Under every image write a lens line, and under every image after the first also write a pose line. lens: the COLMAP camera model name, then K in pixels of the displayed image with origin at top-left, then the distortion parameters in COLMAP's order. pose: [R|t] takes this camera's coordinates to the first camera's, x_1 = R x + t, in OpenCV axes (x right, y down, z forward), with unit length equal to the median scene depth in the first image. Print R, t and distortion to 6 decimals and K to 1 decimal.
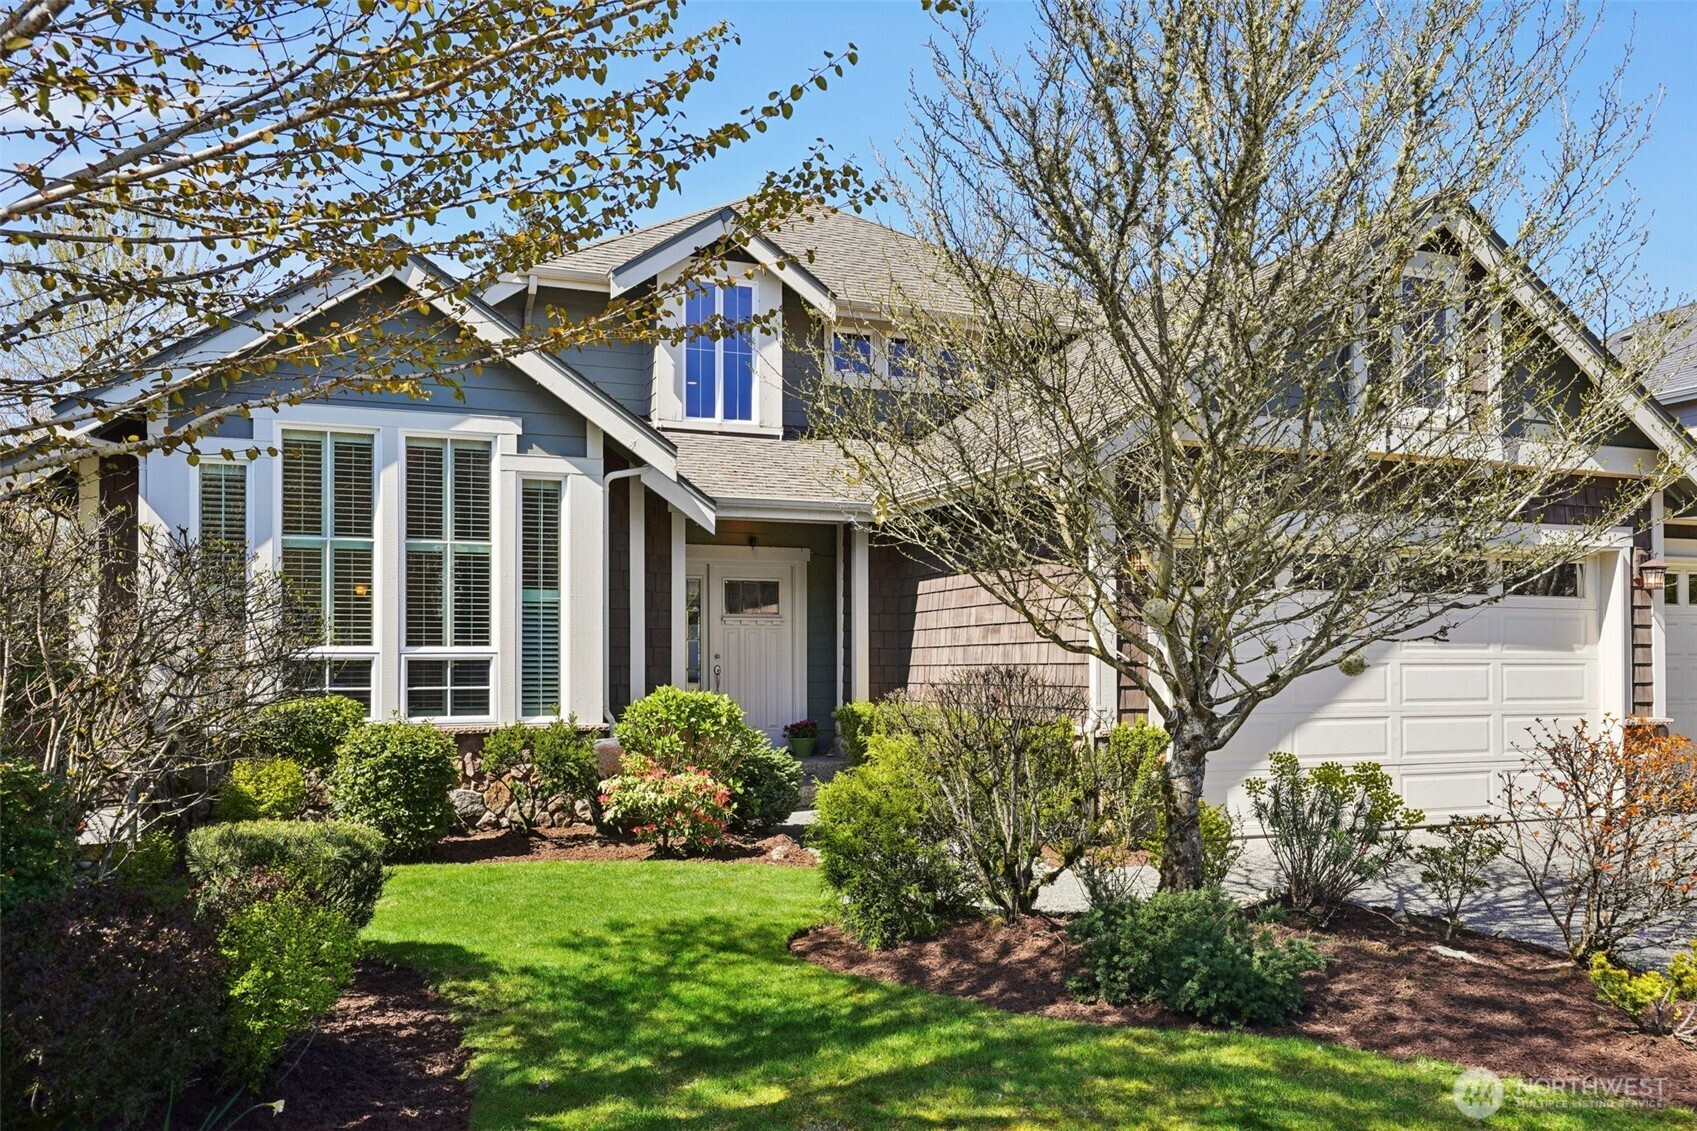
lens RADIAL K [[1338.8, 0, 846.1], [0, 1338.8, 642.0], [0, 0, 1]] dist [0.043094, 0.000313]
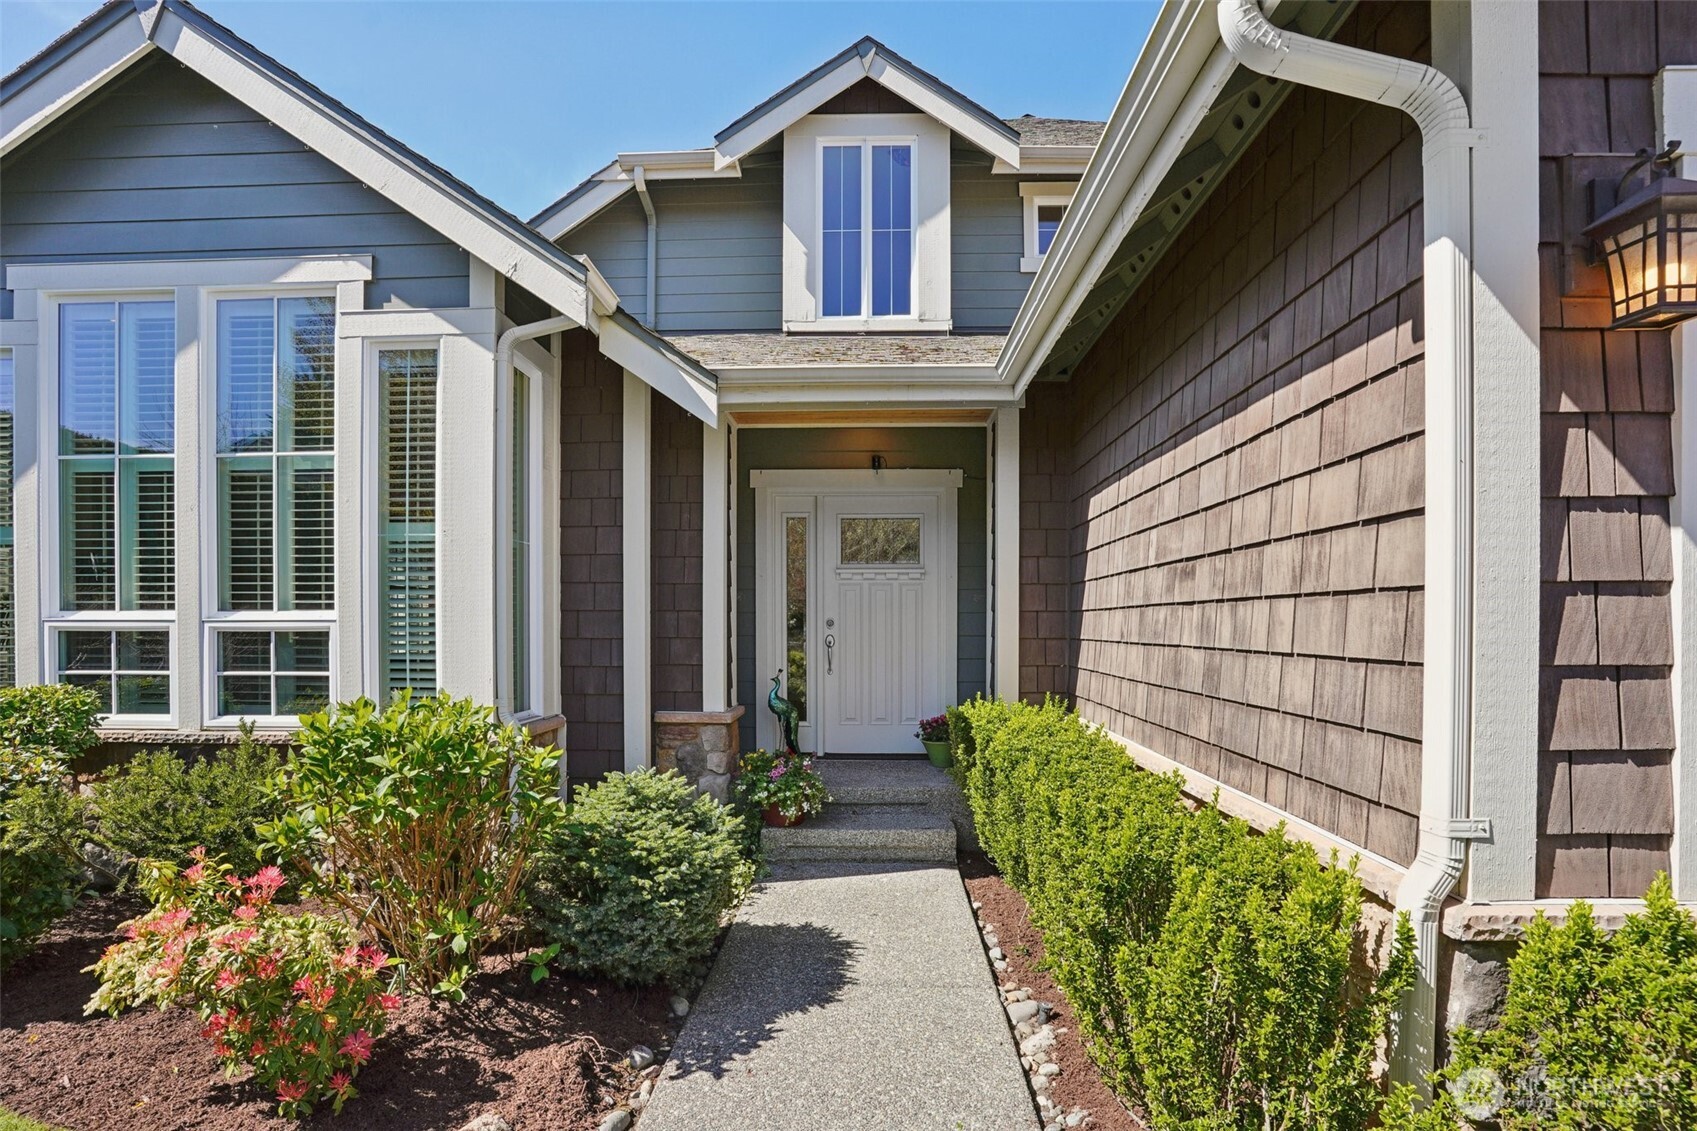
lens RADIAL K [[851.1, 0, 851.9], [0, 851.1, 630.7], [0, 0, 1]] dist [-0.046750, 0.000051]
pose [[0.913615, 0.006785, -0.406525, 0.129572], [0.004771, 0.999613, 0.027404, 0.003122], [0.406553, -0.026977, 0.913229, 0.720010]]
